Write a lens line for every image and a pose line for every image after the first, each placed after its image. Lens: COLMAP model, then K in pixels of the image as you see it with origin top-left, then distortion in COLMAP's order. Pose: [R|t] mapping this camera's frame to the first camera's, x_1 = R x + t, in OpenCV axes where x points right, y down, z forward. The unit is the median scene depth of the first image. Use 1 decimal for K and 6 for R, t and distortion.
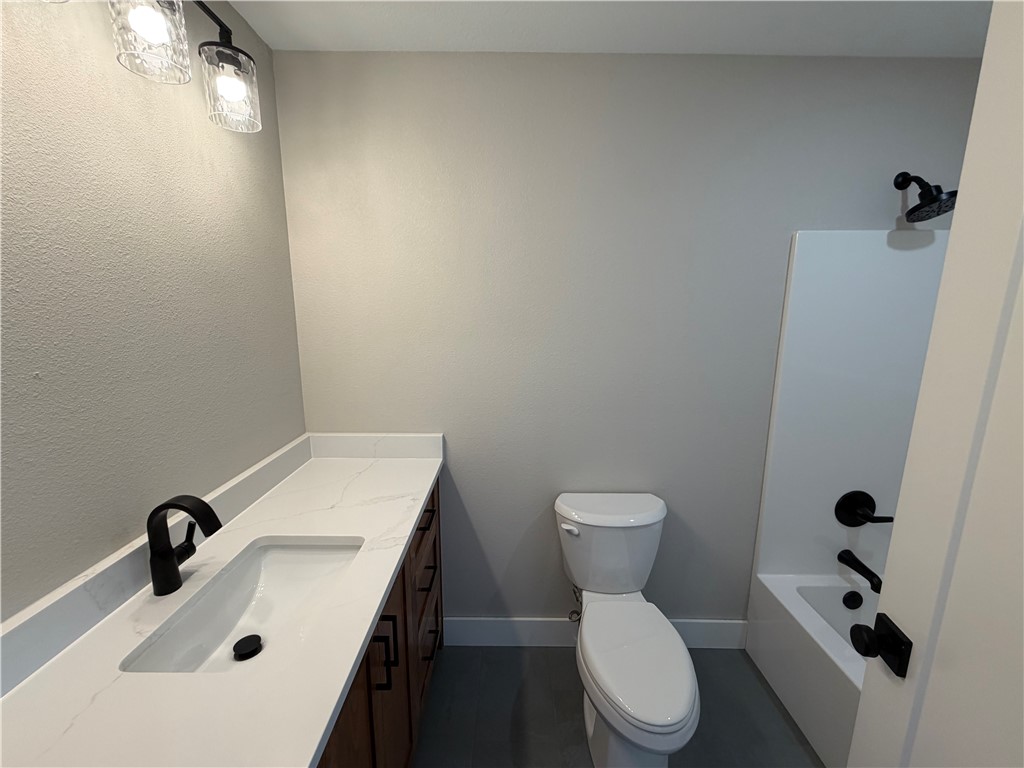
lens RADIAL K [[409.8, 0, 511.2], [0, 409.8, 383.5], [0, 0, 1]] dist [-0.003337, 0.000070]
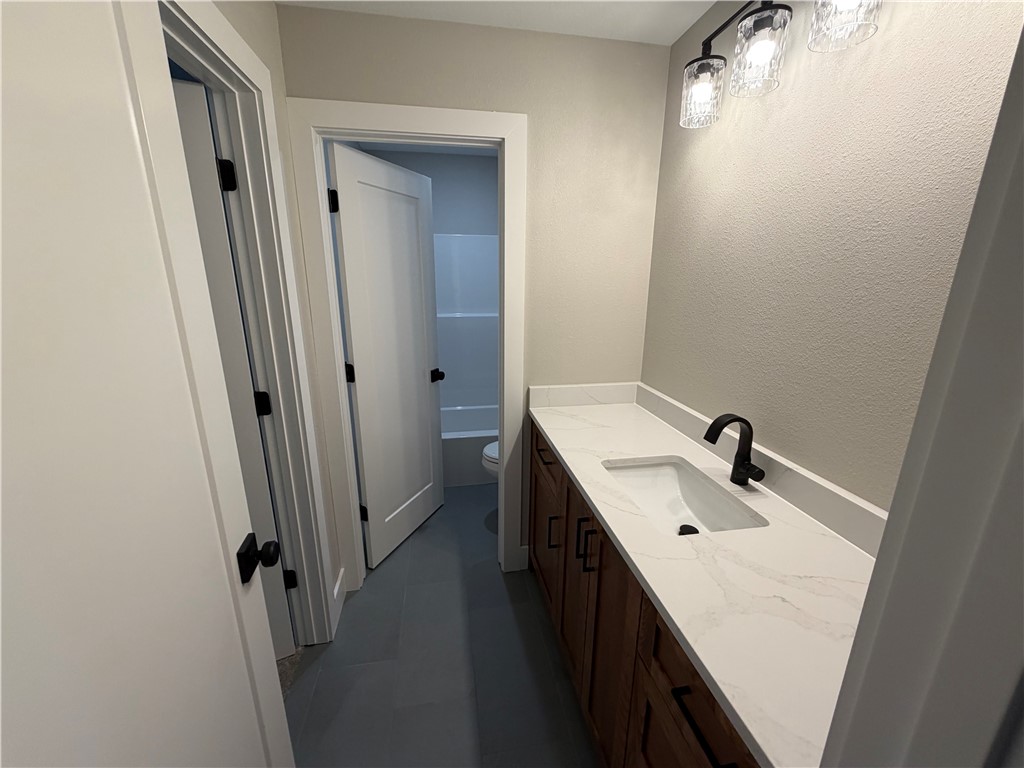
lens RADIAL K [[409.8, 0, 511.1], [0, 409.8, 384.6], [0, 0, 1]] dist [-0.003337, 0.000070]
pose [[-0.984970, 0.029820, -0.170132, 0.191419], [-0.046208, 0.903592, 0.425895, -0.407183], [0.166430, 0.427356, -0.888633, 2.077934]]
